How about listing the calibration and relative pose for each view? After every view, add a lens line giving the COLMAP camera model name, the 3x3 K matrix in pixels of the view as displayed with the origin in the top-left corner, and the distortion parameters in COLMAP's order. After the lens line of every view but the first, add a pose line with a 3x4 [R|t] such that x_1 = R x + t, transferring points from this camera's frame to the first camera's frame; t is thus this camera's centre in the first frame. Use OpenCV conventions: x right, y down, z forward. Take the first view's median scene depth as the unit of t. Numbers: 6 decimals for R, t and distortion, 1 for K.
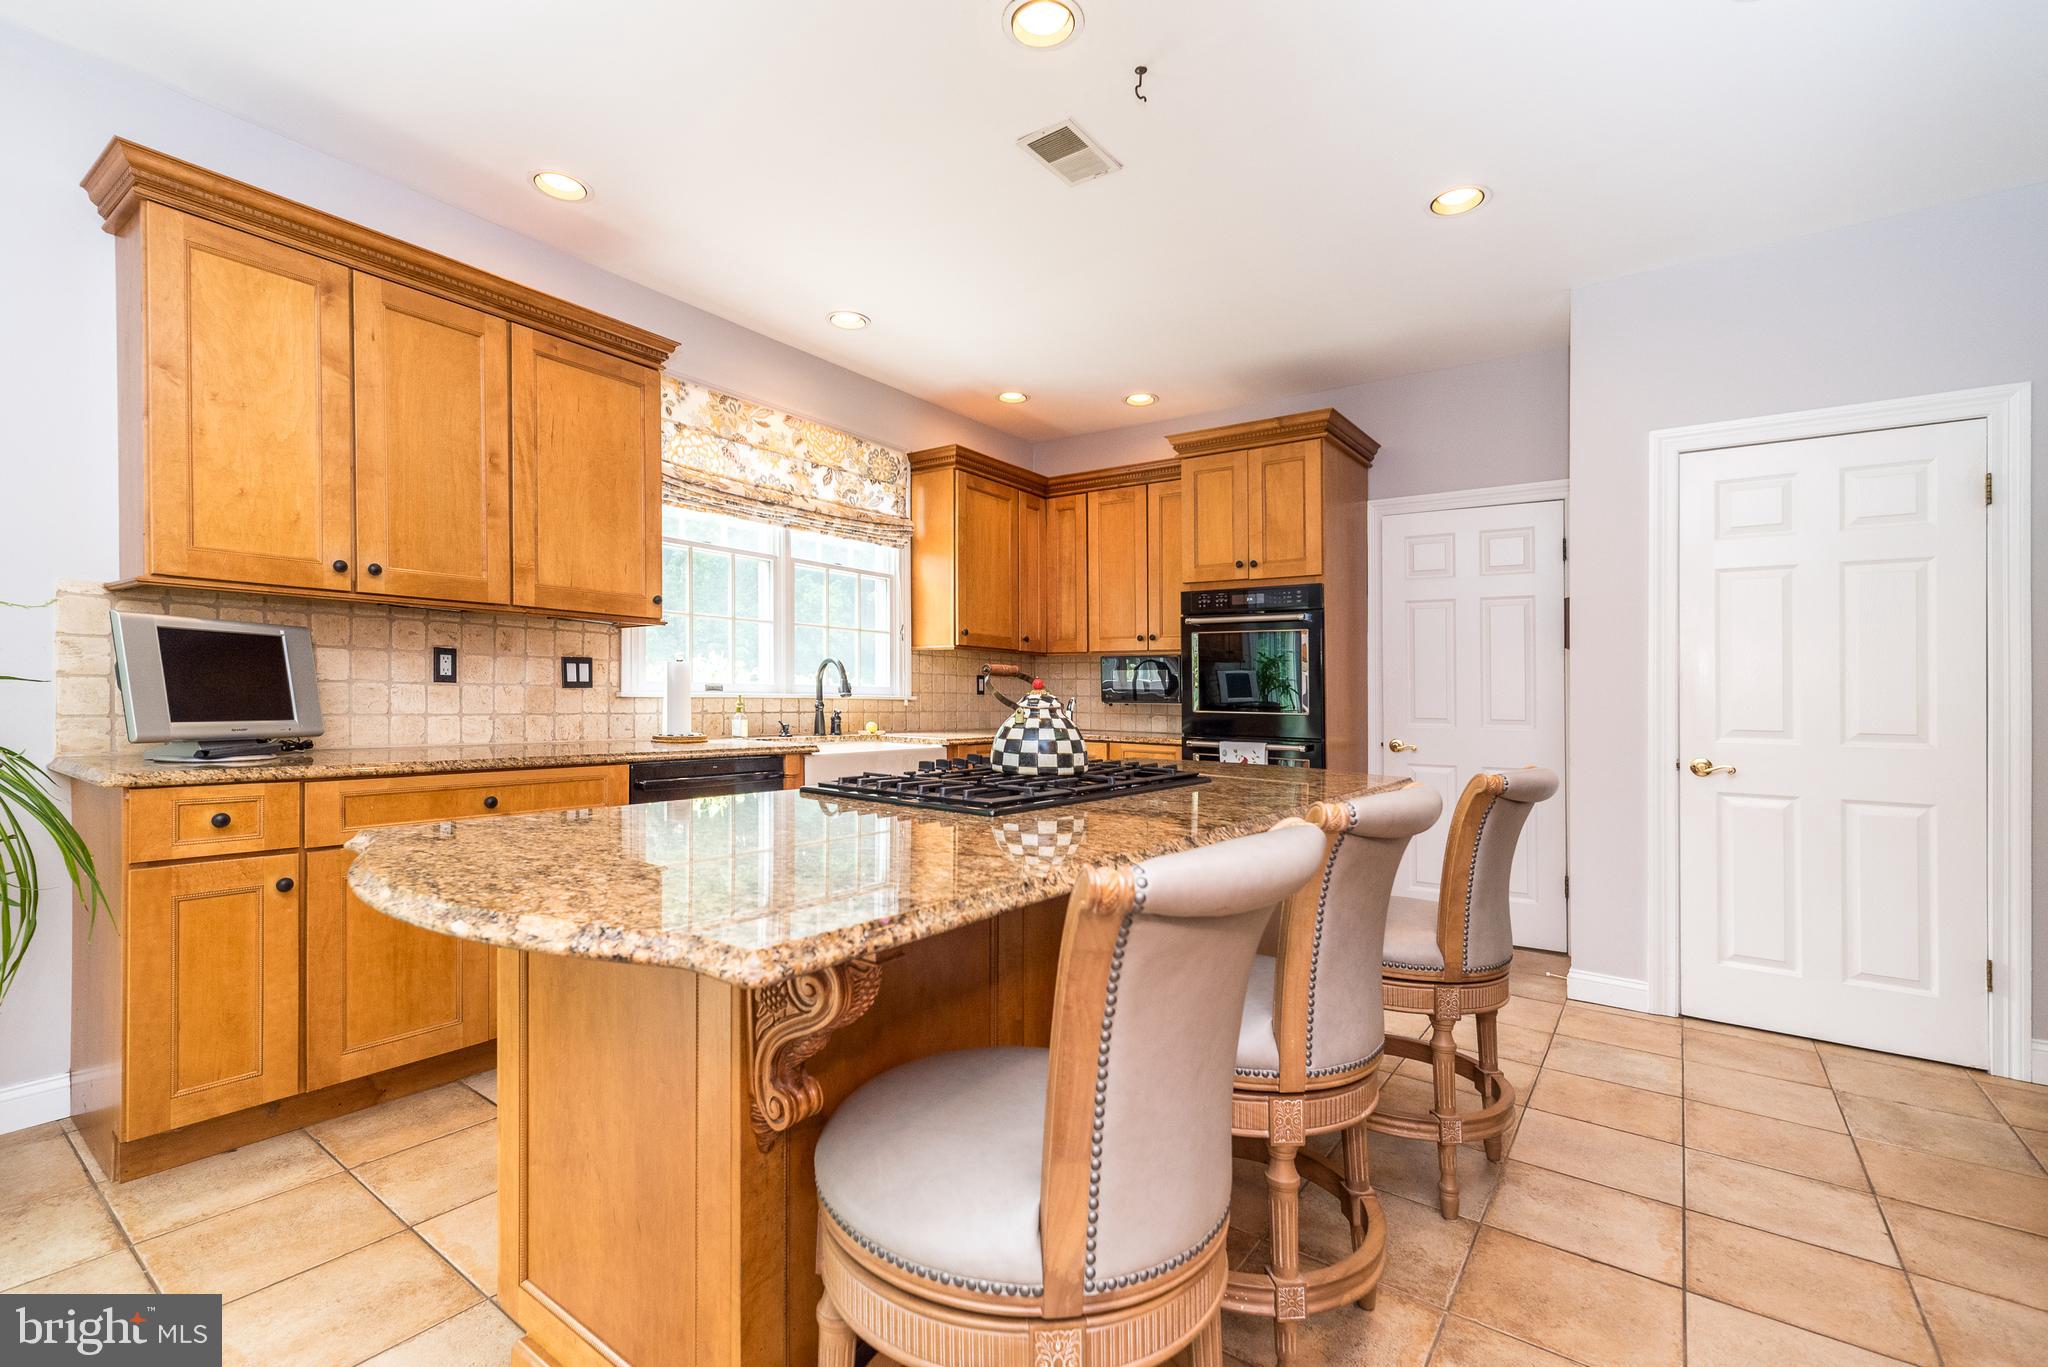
lens RADIAL K [[897.0, 0, 1019.8], [0, 897.0, 685.0], [0, 0, 1]] dist [0.005684, 0.000520]
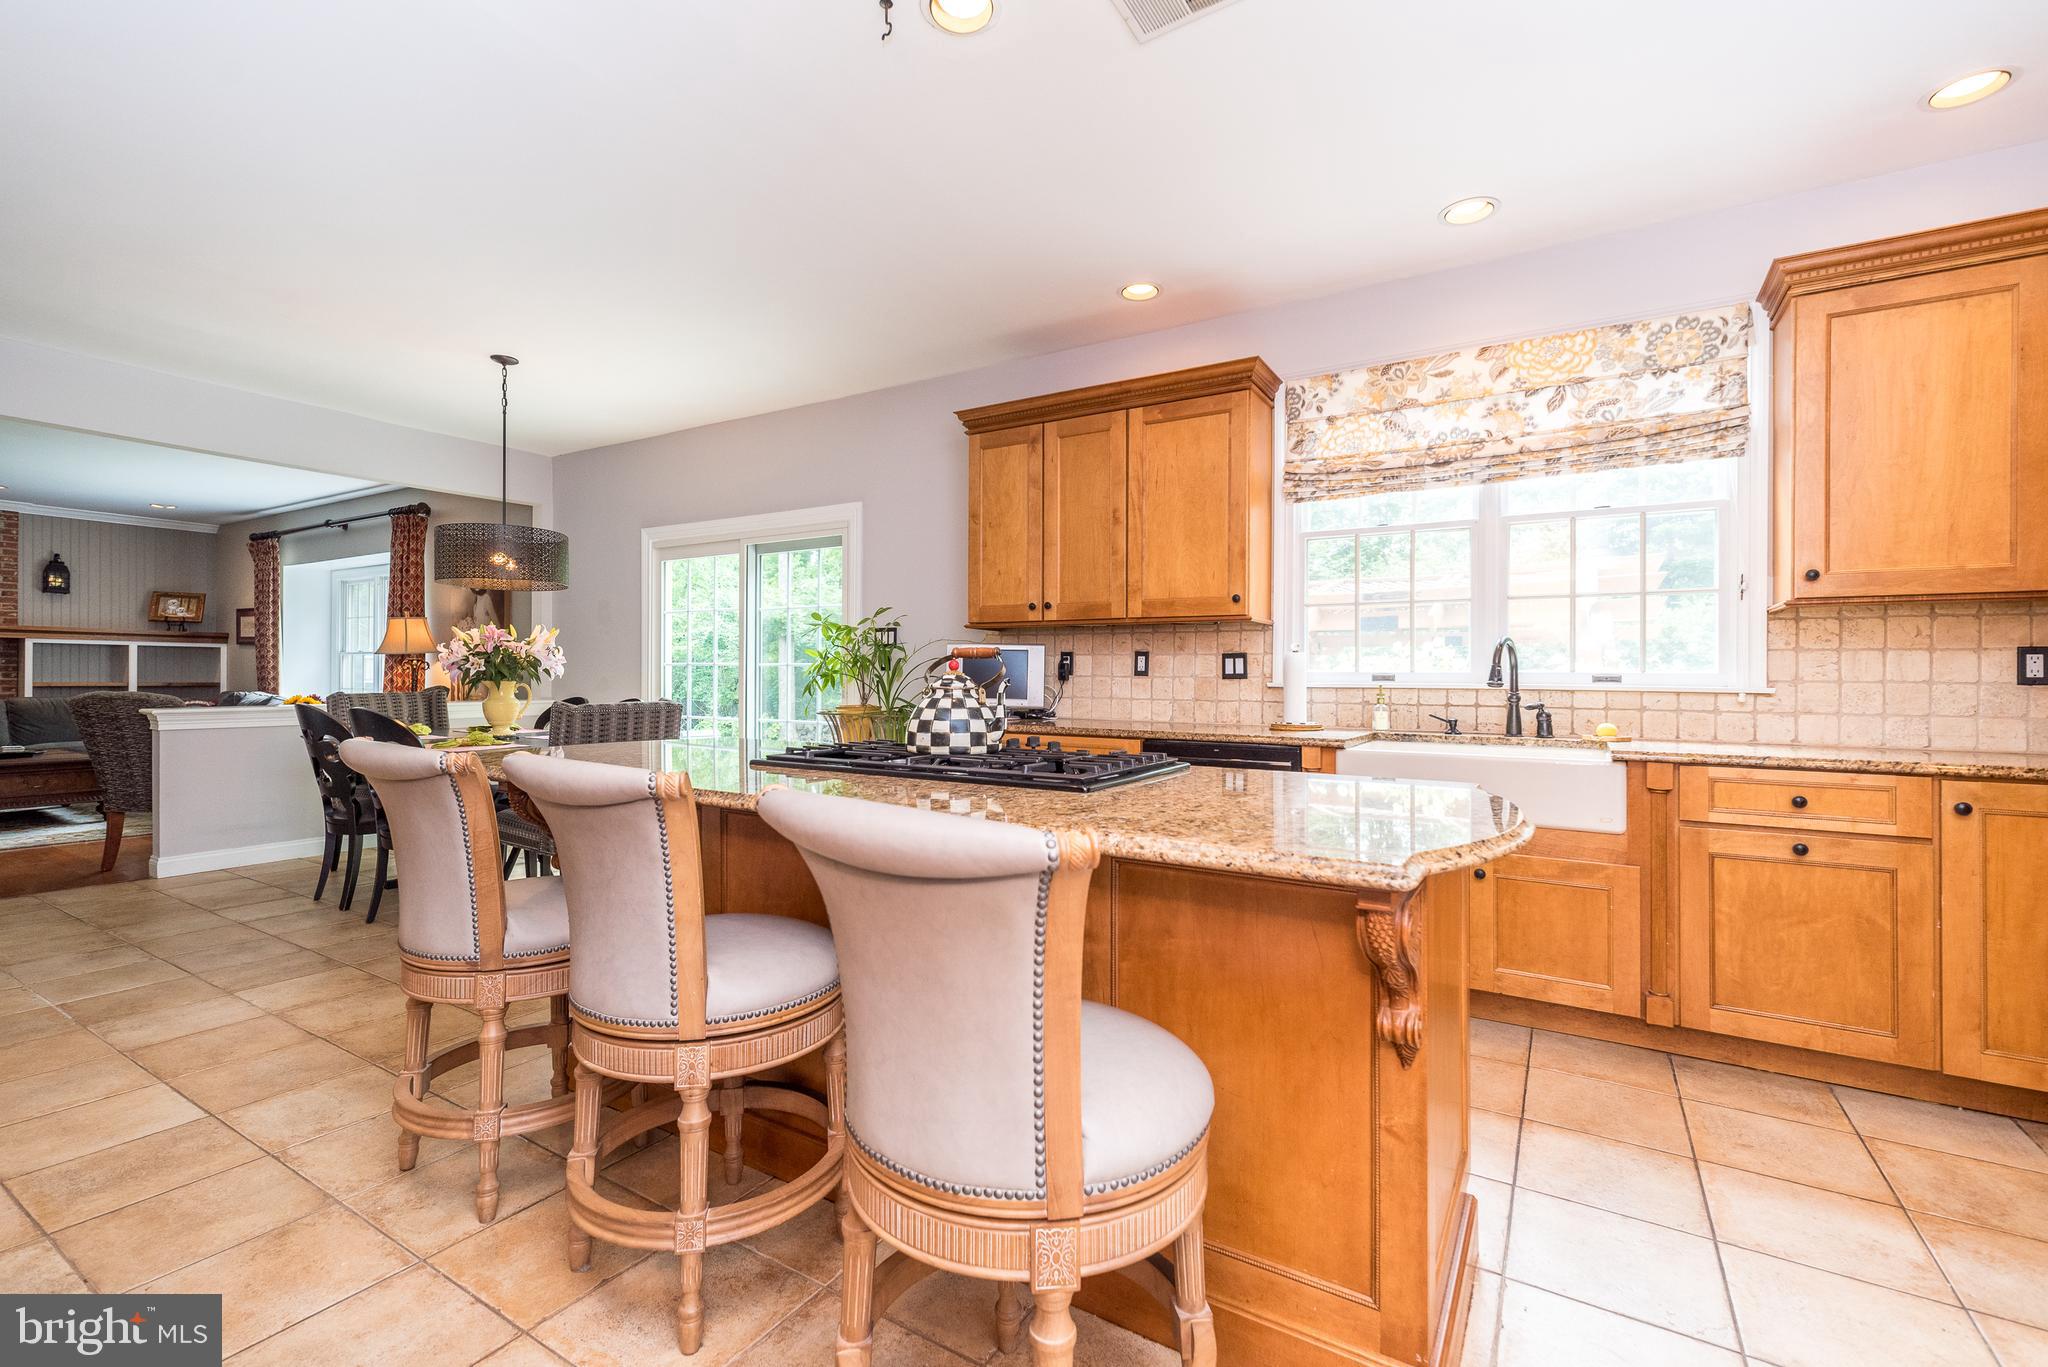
lens RADIAL K [[897.0, 0, 1027.0], [0, 897.0, 676.3], [0, 0, 1]] dist [0.005684, 0.000520]
pose [[0.076193, -0.017953, -0.996931, 0.579183], [0.004468, 0.999834, -0.017664, 0.016977], [0.997083, -0.003108, 0.076260, 0.561826]]
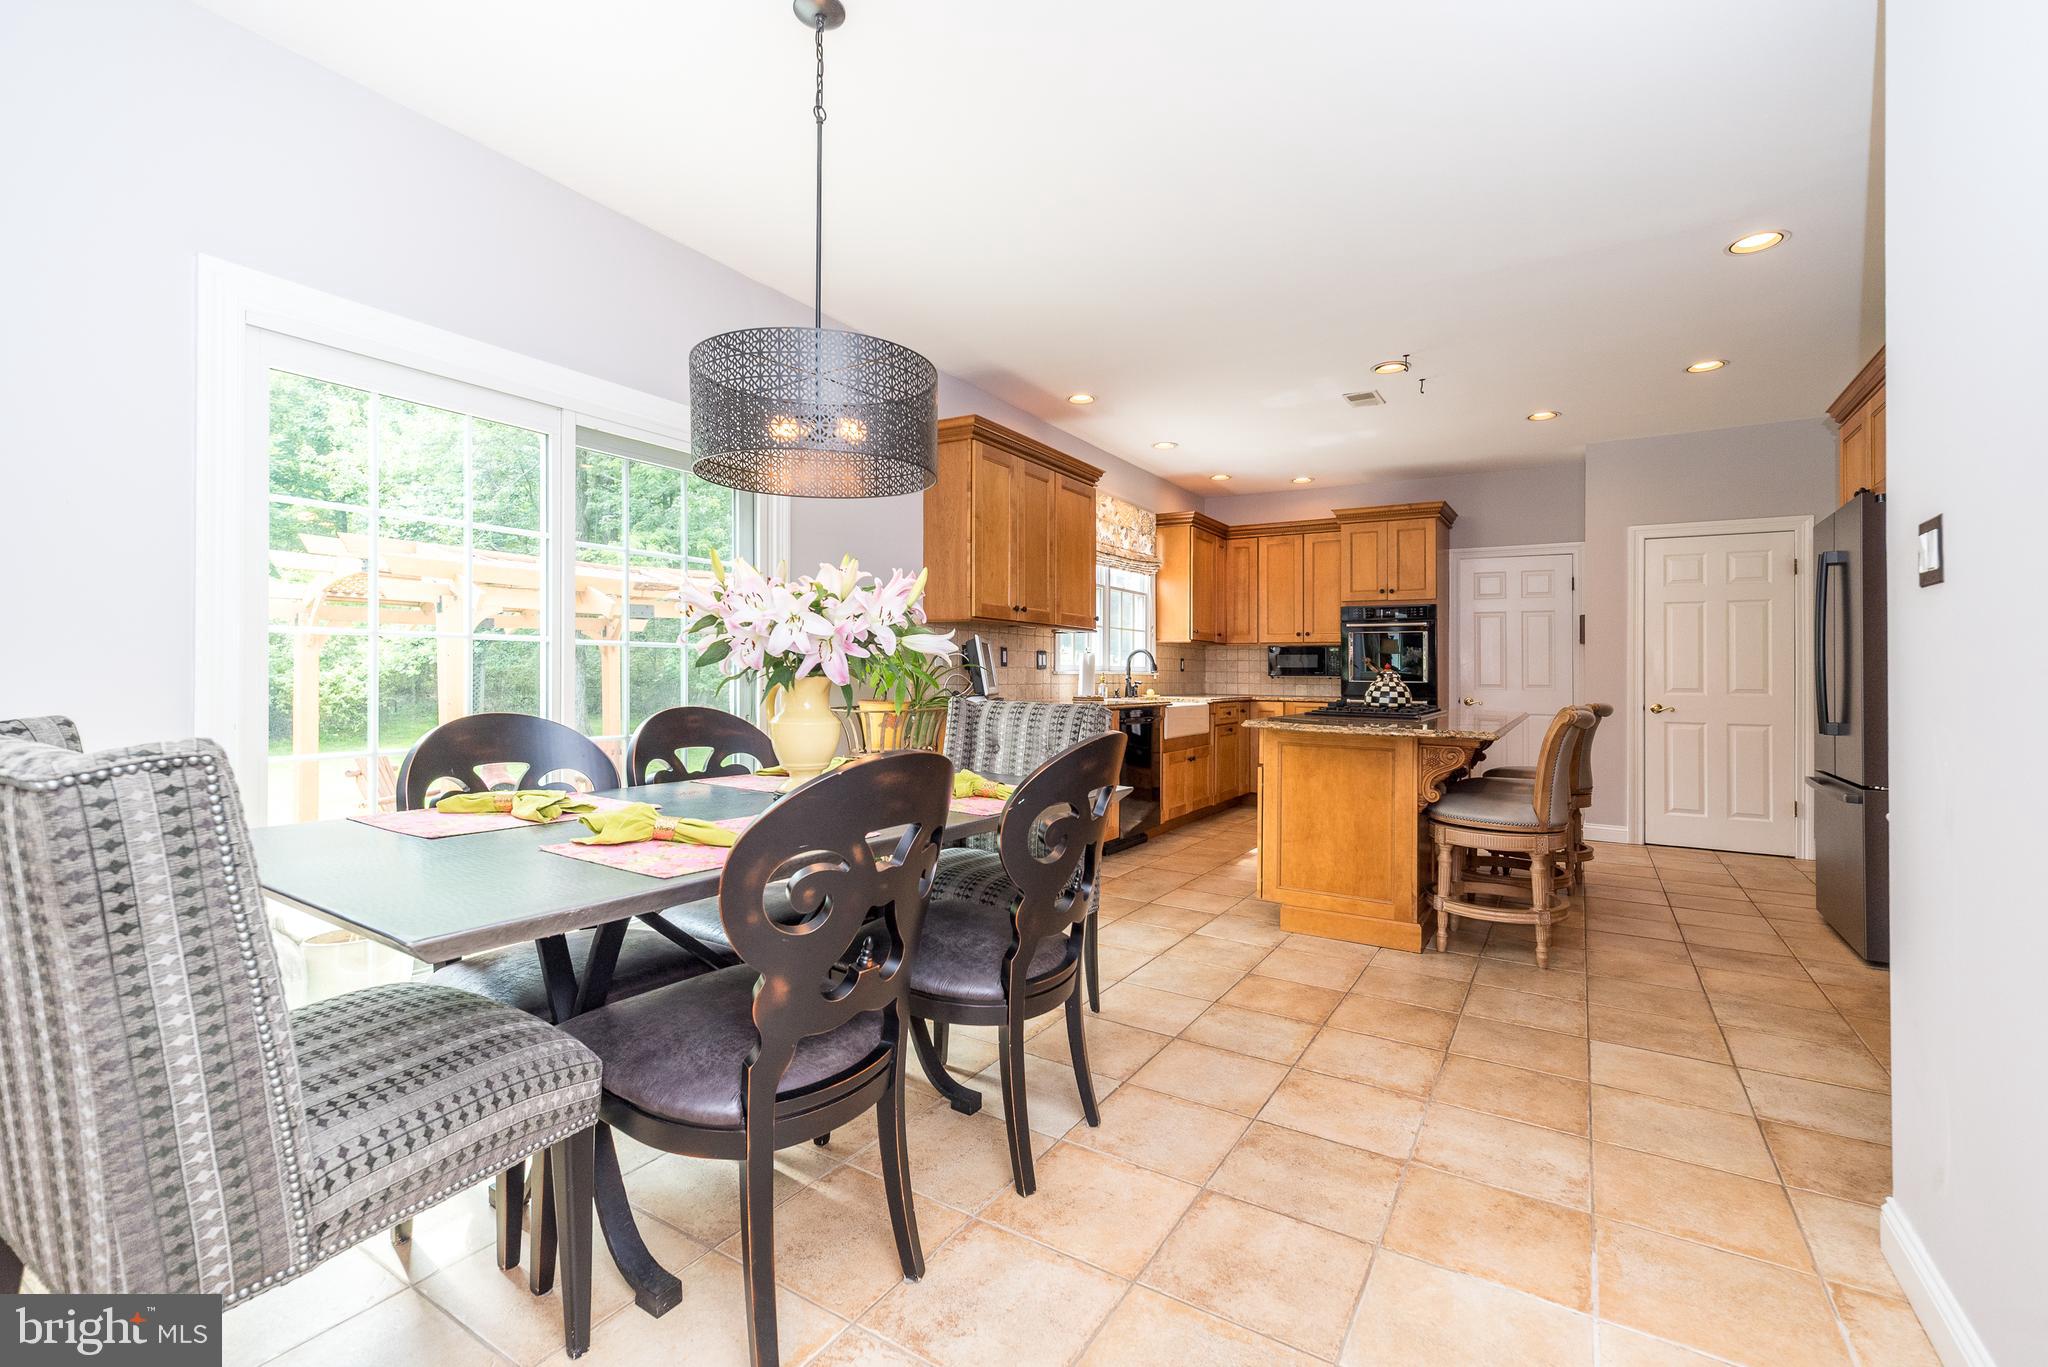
lens RADIAL K [[897.0, 0, 1021.9], [0, 897.0, 666.1], [0, 0, 1]] dist [0.005684, 0.000520]
pose [[0.996776, -0.004445, 0.080112, -0.586272], [0.004070, 0.999980, 0.004842, -0.009494], [-0.080132, -0.004500, 0.996774, -0.627408]]
